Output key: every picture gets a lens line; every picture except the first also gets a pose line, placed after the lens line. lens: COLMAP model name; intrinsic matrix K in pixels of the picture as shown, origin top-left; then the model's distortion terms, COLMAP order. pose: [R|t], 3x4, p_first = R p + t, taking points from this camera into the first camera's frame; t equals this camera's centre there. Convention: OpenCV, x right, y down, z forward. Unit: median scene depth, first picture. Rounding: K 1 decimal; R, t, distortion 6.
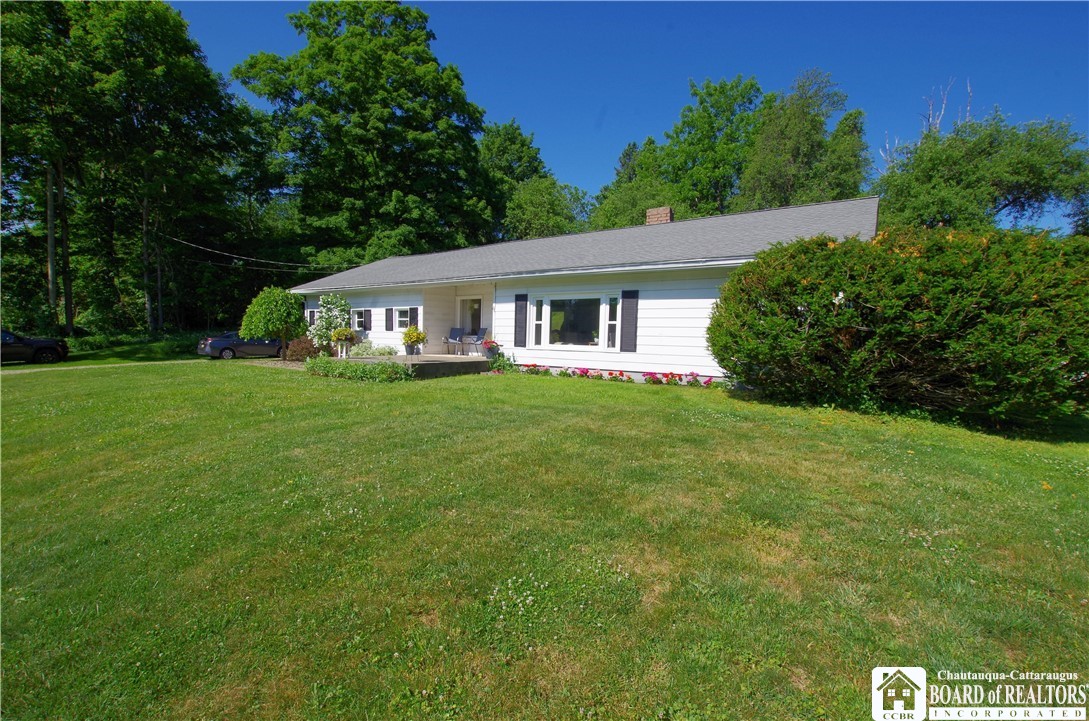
lens RADIAL K [[456.8, 0, 538.9], [0, 456.8, 363.9], [0, 0, 1]] dist [-0.025477, 0.000405]
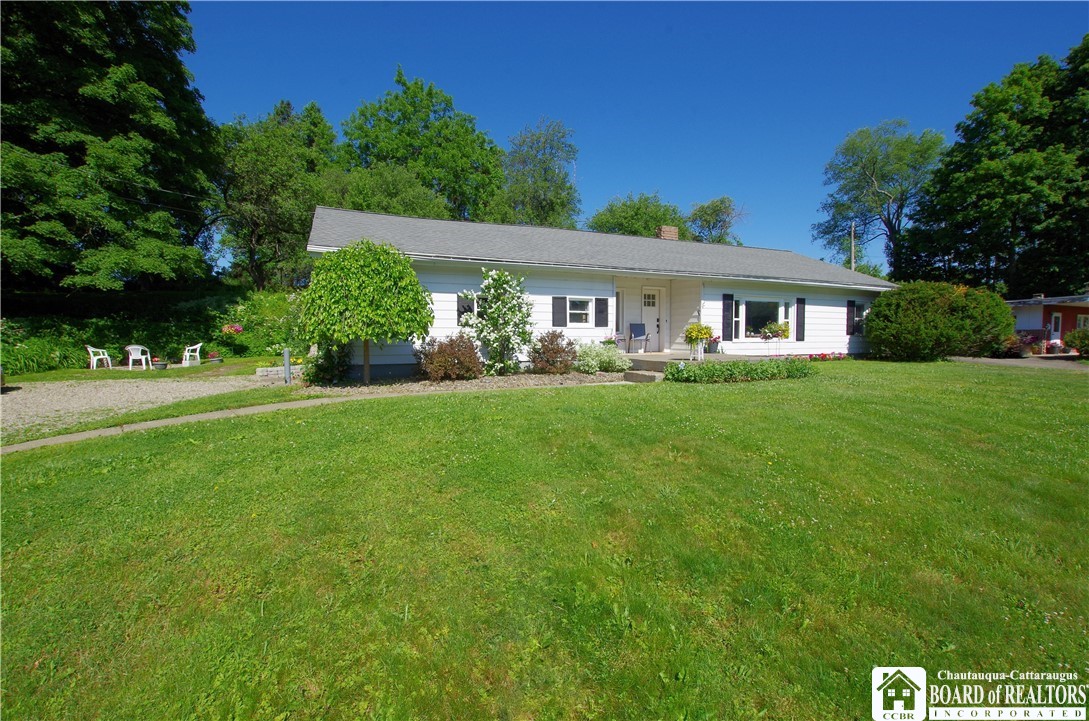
lens RADIAL K [[456.8, 0, 538.9], [0, 456.8, 363.9], [0, 0, 1]] dist [-0.025477, 0.000405]
pose [[0.551591, -0.072631, 0.830947, -1.238126], [0.061119, 0.997043, 0.046578, -0.061352], [-0.831873, 0.025095, 0.554399, 0.770342]]
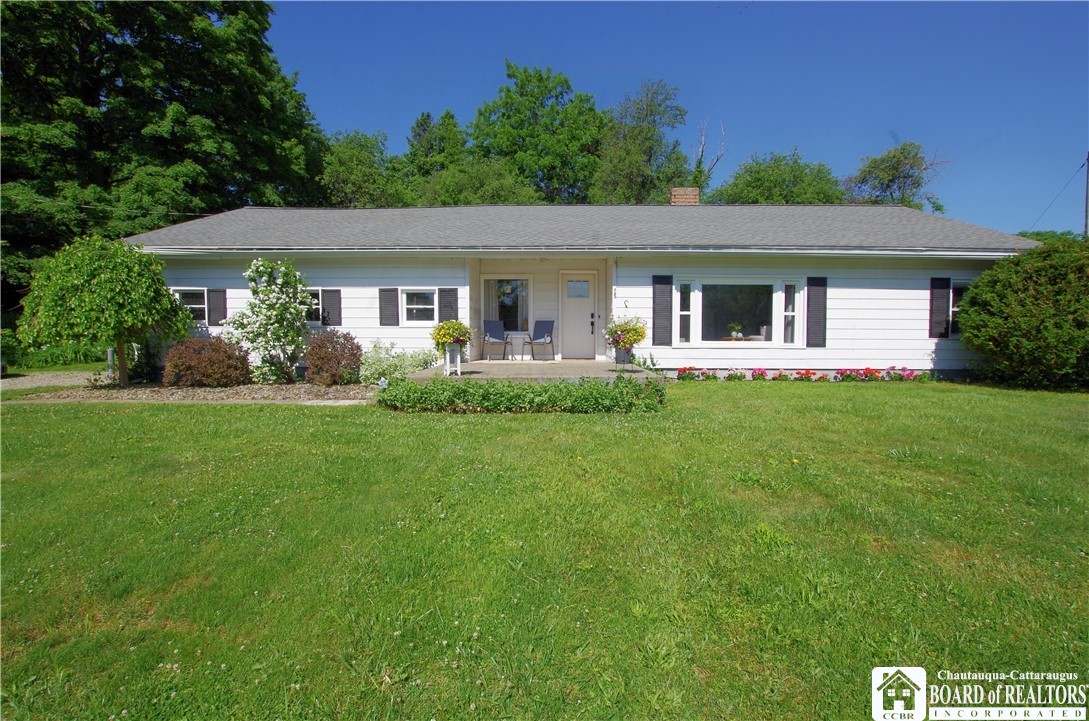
lens RADIAL K [[480.6, 0, 544.9], [0, 480.6, 361.7], [0, 0, 1]] dist [-0.028799, 0.000101]
pose [[0.835367, -0.050073, 0.547407, -0.639084], [0.046649, 0.998708, 0.020168, -0.035441], [-0.547710, 0.008688, 0.836623, 0.445982]]
